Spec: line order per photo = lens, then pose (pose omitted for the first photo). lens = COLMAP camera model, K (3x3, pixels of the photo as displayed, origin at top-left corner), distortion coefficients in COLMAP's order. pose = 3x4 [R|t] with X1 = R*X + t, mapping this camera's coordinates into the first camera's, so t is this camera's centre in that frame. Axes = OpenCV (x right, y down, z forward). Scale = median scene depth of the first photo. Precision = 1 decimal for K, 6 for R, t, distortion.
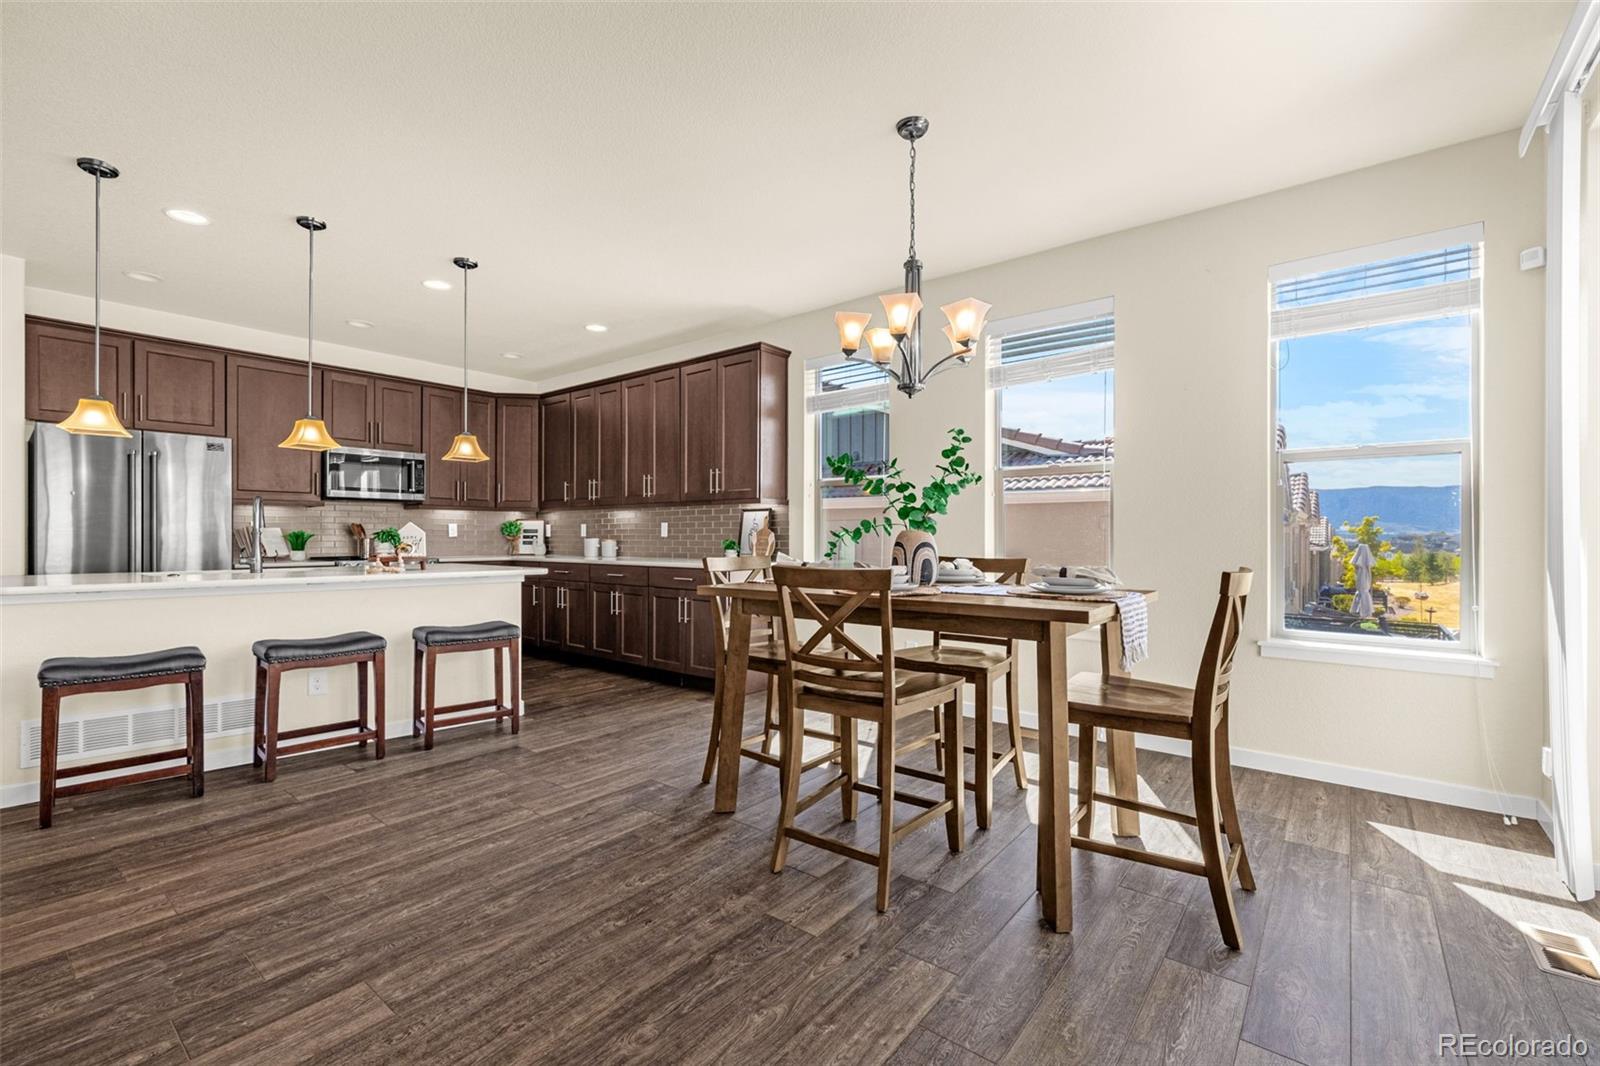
lens RADIAL K [[693.9, 0, 803.4], [0, 693.9, 536.9], [0, 0, 1]] dist [-0.000180, 0.001116]
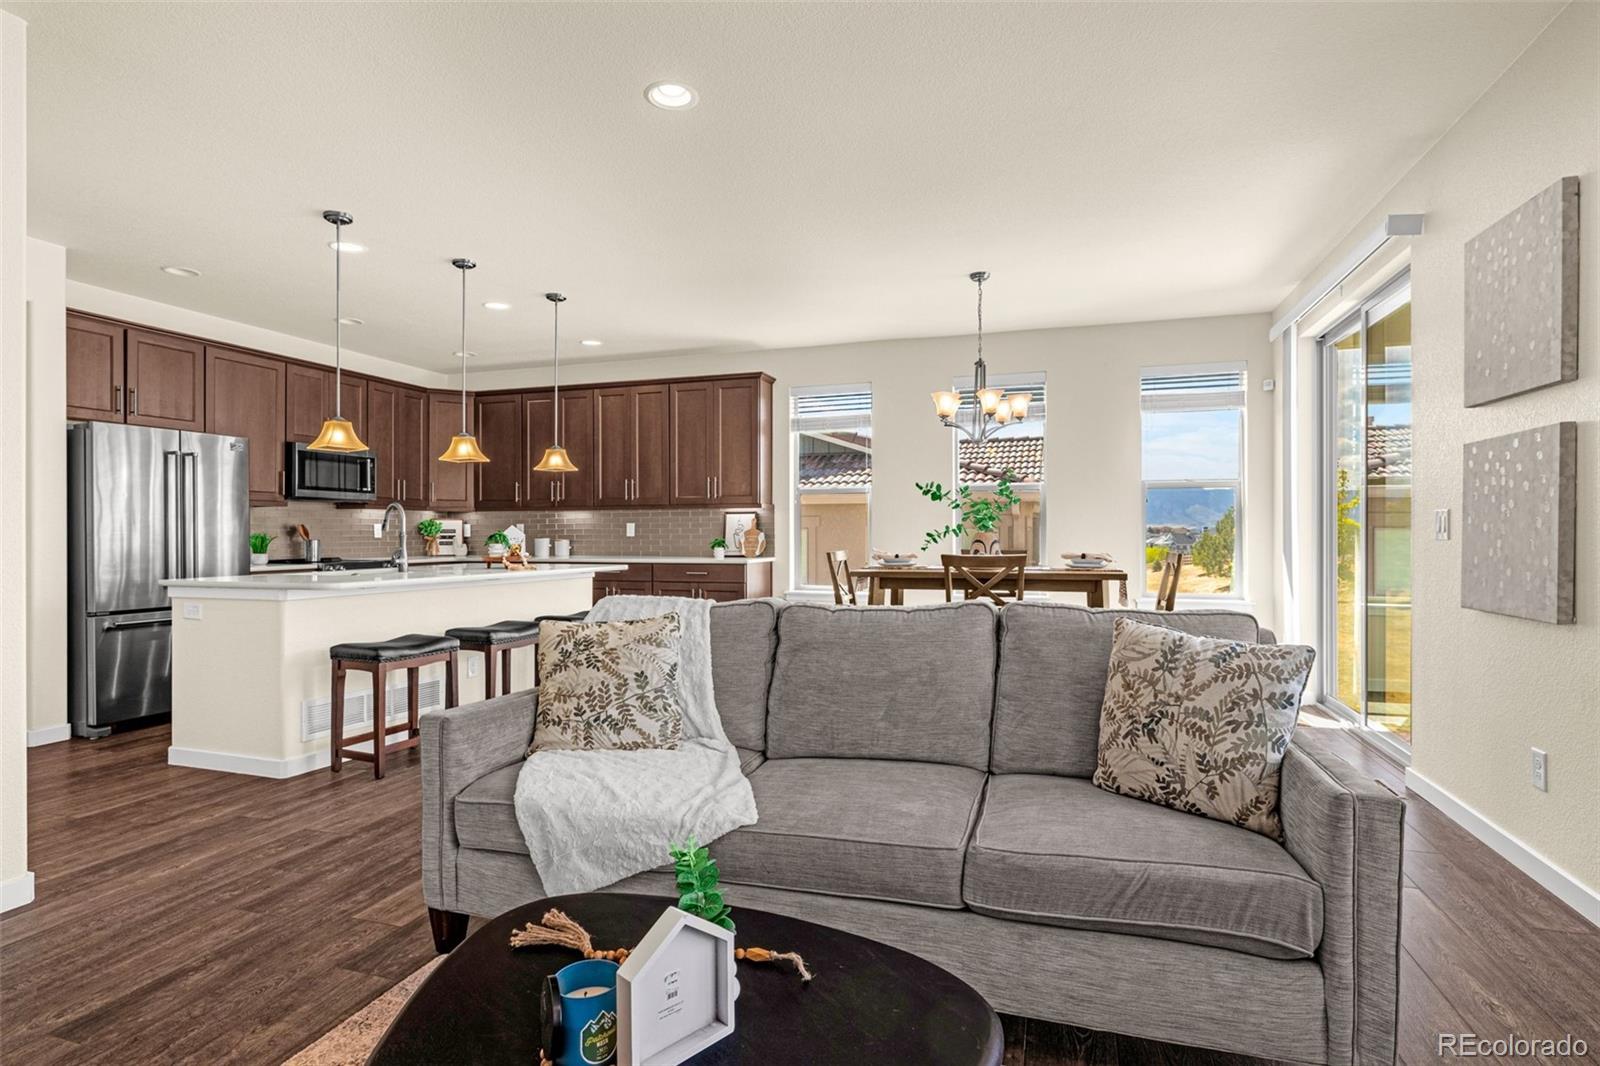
lens RADIAL K [[824.9, 0, 799.8], [0, 824.9, 532.0], [0, 0, 1]] dist [-0.014663, -0.000669]
pose [[0.935930, -0.004120, 0.352161, -0.475077], [0.004581, 0.999989, -0.000476, -0.006073], [-0.352156, 0.002058, 0.935939, -0.324297]]
